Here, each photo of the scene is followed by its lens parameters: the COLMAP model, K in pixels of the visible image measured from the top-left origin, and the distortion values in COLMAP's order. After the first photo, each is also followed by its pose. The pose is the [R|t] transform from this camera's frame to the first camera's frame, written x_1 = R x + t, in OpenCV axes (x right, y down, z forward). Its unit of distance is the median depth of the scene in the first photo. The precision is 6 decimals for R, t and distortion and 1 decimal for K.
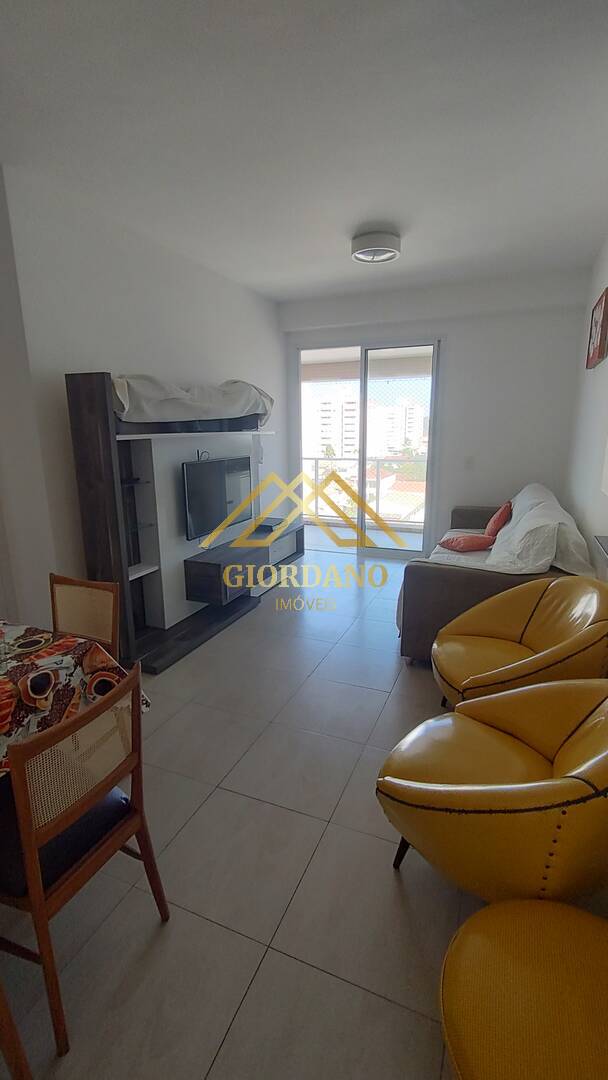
lens RADIAL K [[489.8, 0, 305.4], [0, 489.8, 540.3], [0, 0, 1]] dist [0.001021, -0.000101]
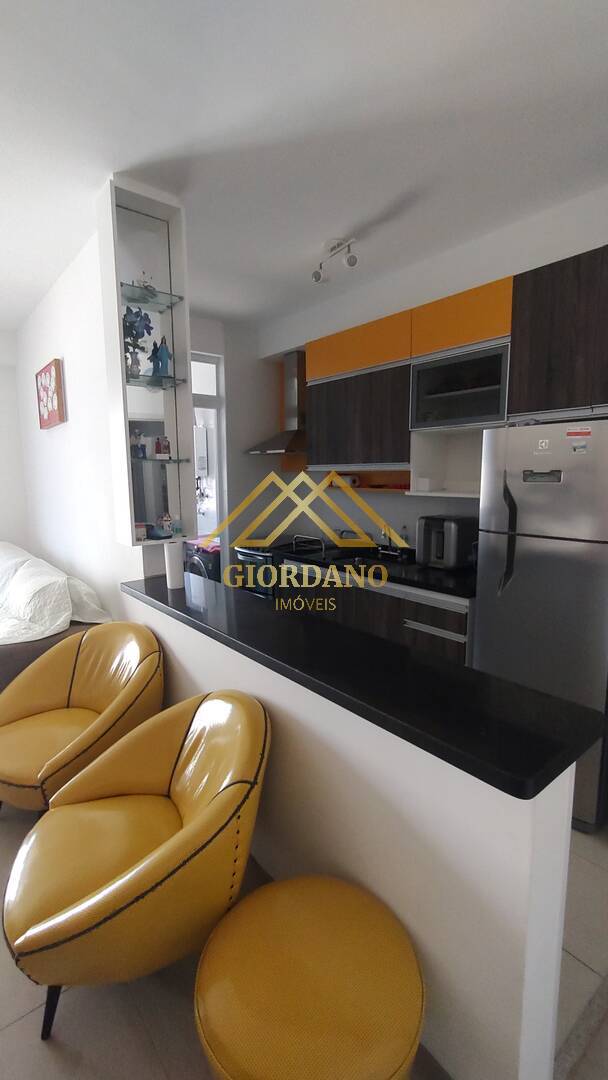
lens RADIAL K [[489.8, 0, 305.2], [0, 489.8, 542.2], [0, 0, 1]] dist [0.001021, -0.000101]
pose [[0.463553, -0.116728, 0.878347, -0.152794], [0.199866, 0.979512, 0.024692, -0.038152], [-0.863234, 0.164106, 0.477386, 0.081888]]
